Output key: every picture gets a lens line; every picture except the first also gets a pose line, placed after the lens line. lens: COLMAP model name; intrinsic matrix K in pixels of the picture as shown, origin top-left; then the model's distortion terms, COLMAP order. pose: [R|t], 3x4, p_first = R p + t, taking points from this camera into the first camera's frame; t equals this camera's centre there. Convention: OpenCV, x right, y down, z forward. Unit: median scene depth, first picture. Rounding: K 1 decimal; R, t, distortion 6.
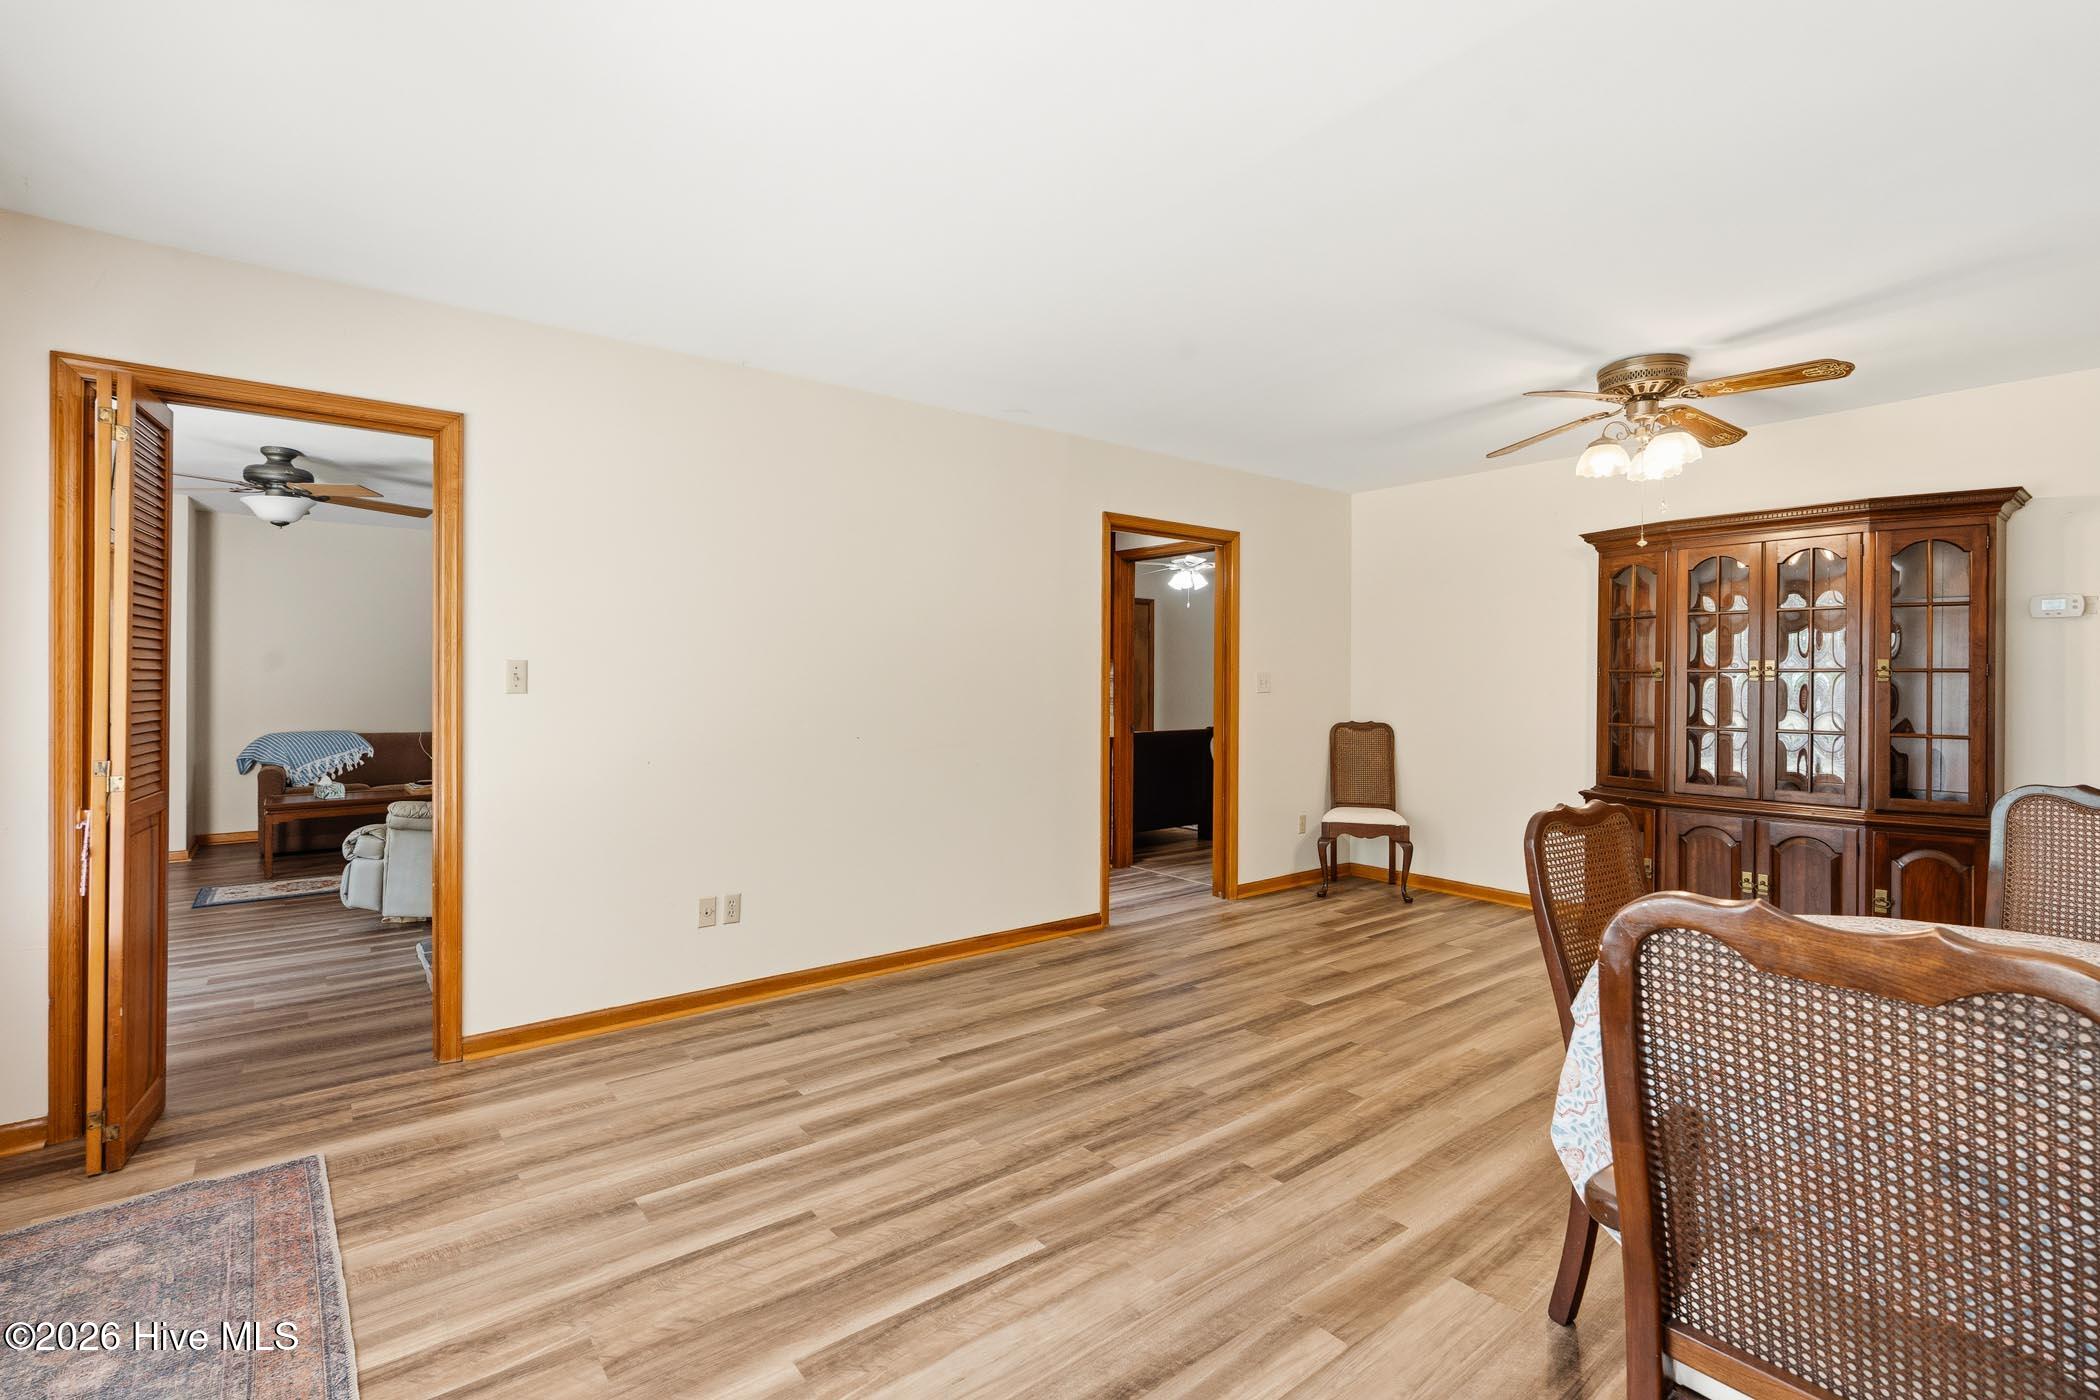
lens RADIAL K [[946.4, 0, 1060.7], [0, 946.4, 658.3], [0, 0, 1]] dist [-0.005895, 0.000098]
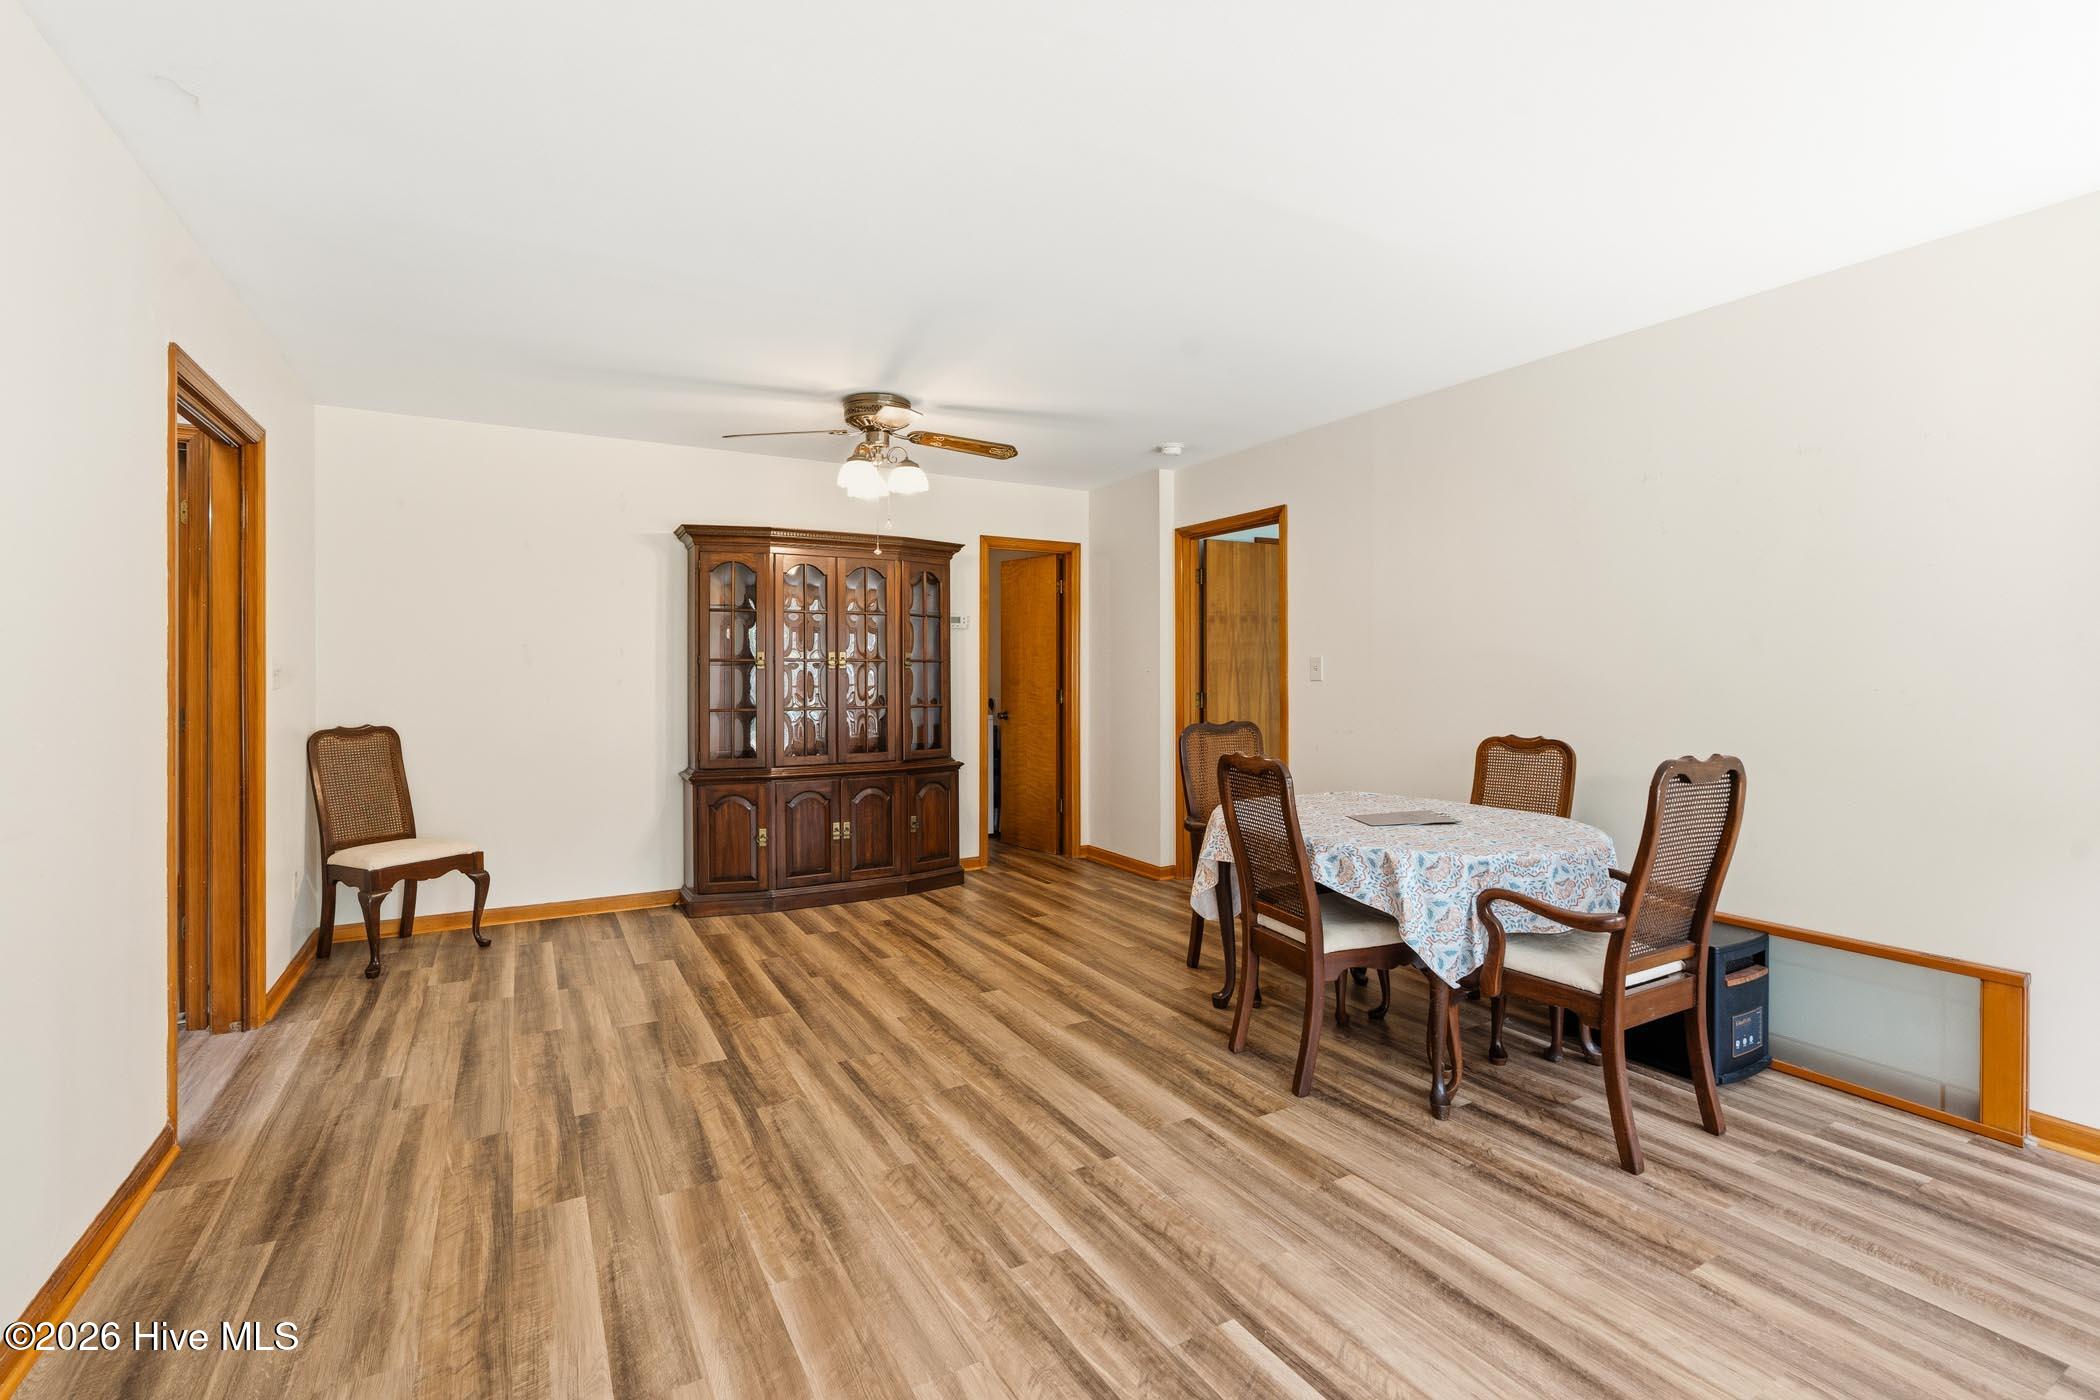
lens RADIAL K [[946.4, 0, 1060.7], [0, 946.4, 658.3], [0, 0, 1]] dist [-0.005895, 0.000098]
pose [[0.147721, 0.007426, 0.989001, -0.580531], [-0.020333, 0.999783, -0.004470, 0.013301], [-0.988820, -0.019449, 0.147840, 0.667602]]
